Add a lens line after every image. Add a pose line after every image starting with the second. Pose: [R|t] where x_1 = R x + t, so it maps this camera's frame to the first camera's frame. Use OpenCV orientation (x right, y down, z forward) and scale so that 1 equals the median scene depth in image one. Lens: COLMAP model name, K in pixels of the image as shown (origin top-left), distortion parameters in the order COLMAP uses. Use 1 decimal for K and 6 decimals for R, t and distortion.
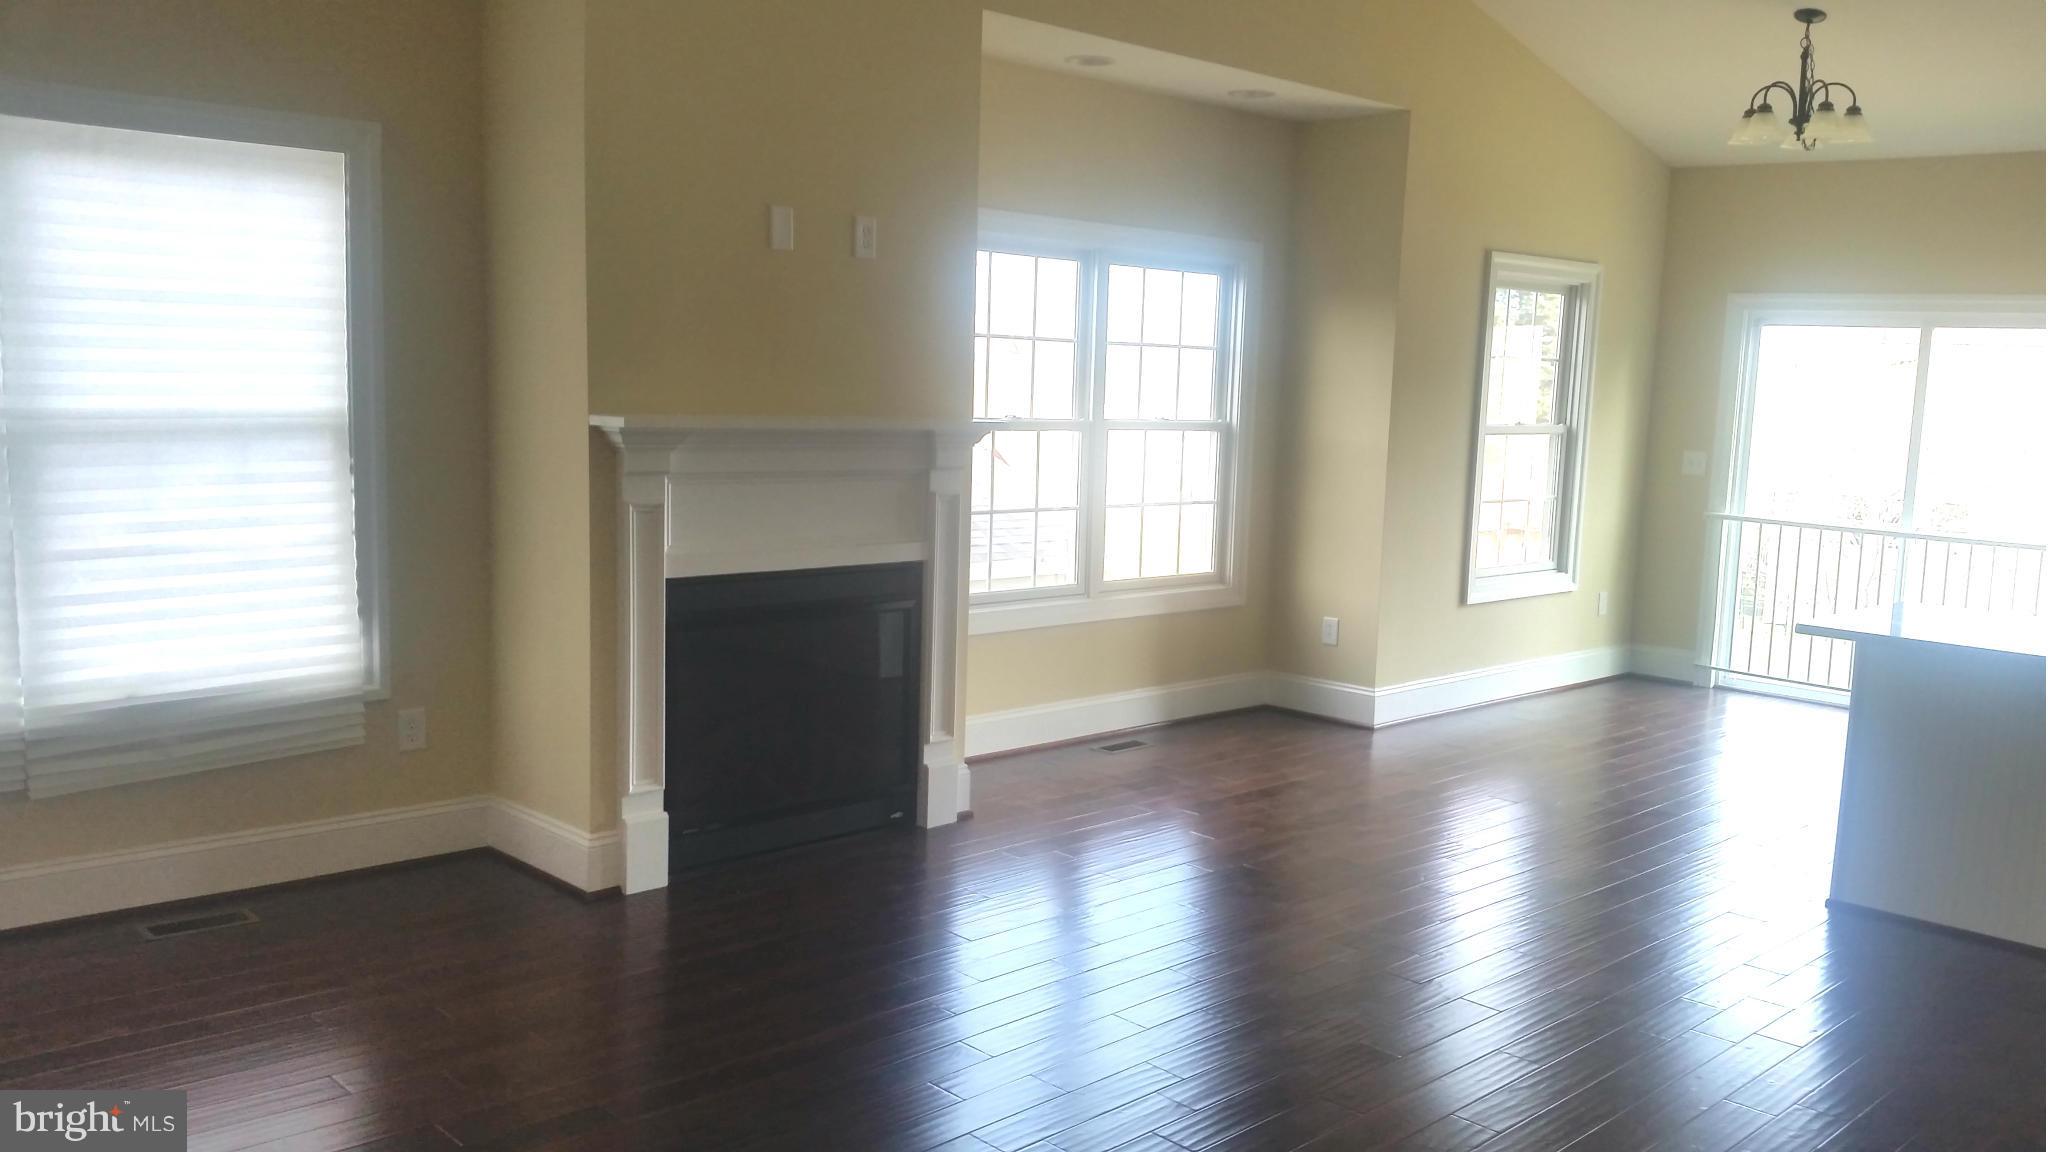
lens RADIAL K [[1691.7, 0, 1024.0], [0, 1691.7, 576.0], [0, 0, 1]] dist [0.007077, -0.008369]
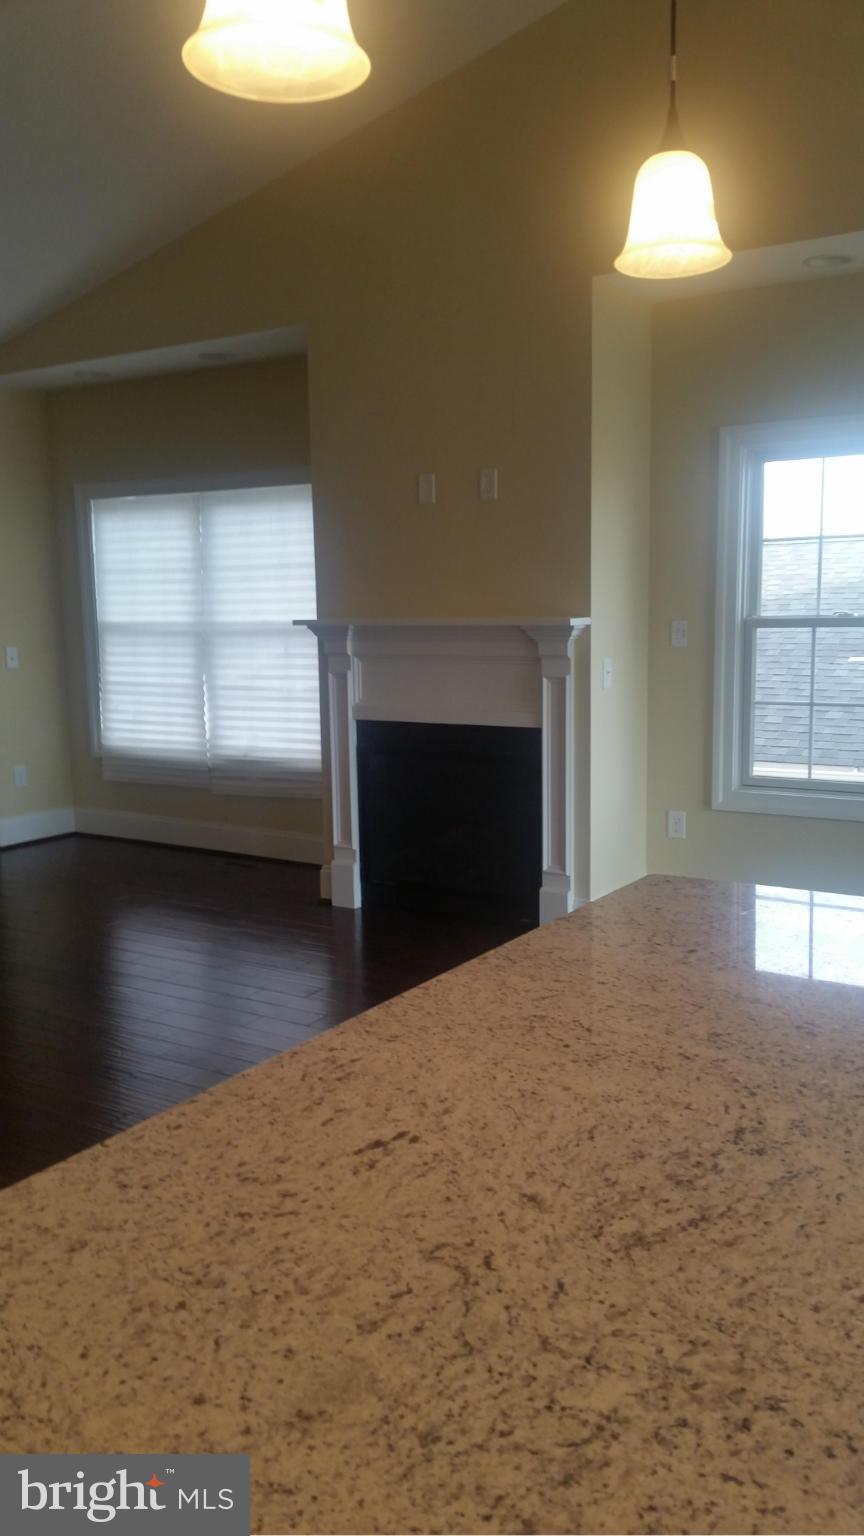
lens RADIAL K [[1268.7, 0, 432.0], [0, 1268.7, 768.0], [0, 0, 1]] dist [0.007077, -0.008369]
pose [[0.209461, 0.098634, -0.972830, 1.143820], [-0.083081, 0.993097, 0.082801, -0.069142], [0.974281, 0.063480, 0.216210, 0.932500]]
